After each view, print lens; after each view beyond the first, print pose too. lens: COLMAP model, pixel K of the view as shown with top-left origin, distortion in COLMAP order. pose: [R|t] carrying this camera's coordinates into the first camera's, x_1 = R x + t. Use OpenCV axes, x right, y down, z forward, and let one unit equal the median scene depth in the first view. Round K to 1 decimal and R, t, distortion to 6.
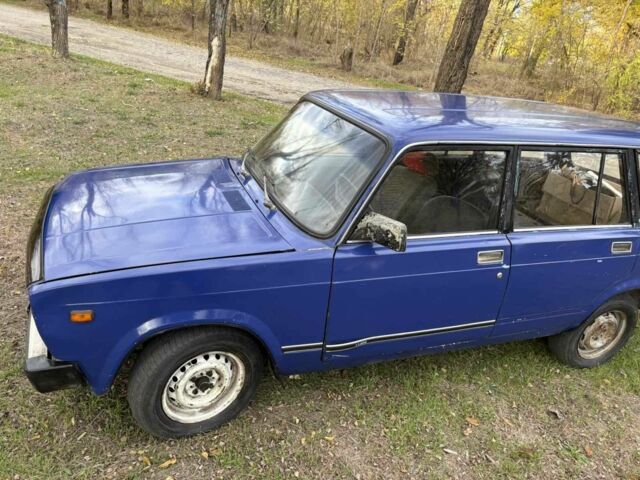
lens RADIAL K [[498.1, 0, 320.0], [0, 498.1, 240.0], [0, 0, 1]] dist [0.009519, -0.006837]
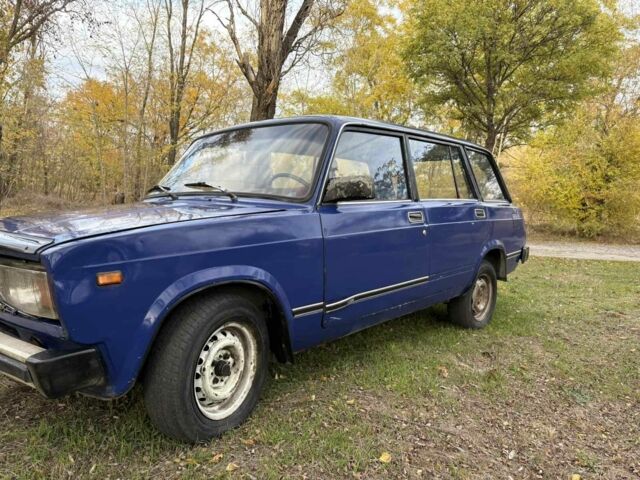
lens RADIAL K [[495.6, 0, 326.8], [0, 495.6, 238.0], [0, 0, 1]] dist [0.019423, -0.002238]
pose [[0.871935, -0.141810, 0.468636, -0.446422], [0.275678, 0.933197, -0.230534, 0.319220], [-0.404637, 0.330203, 0.852781, 0.081618]]
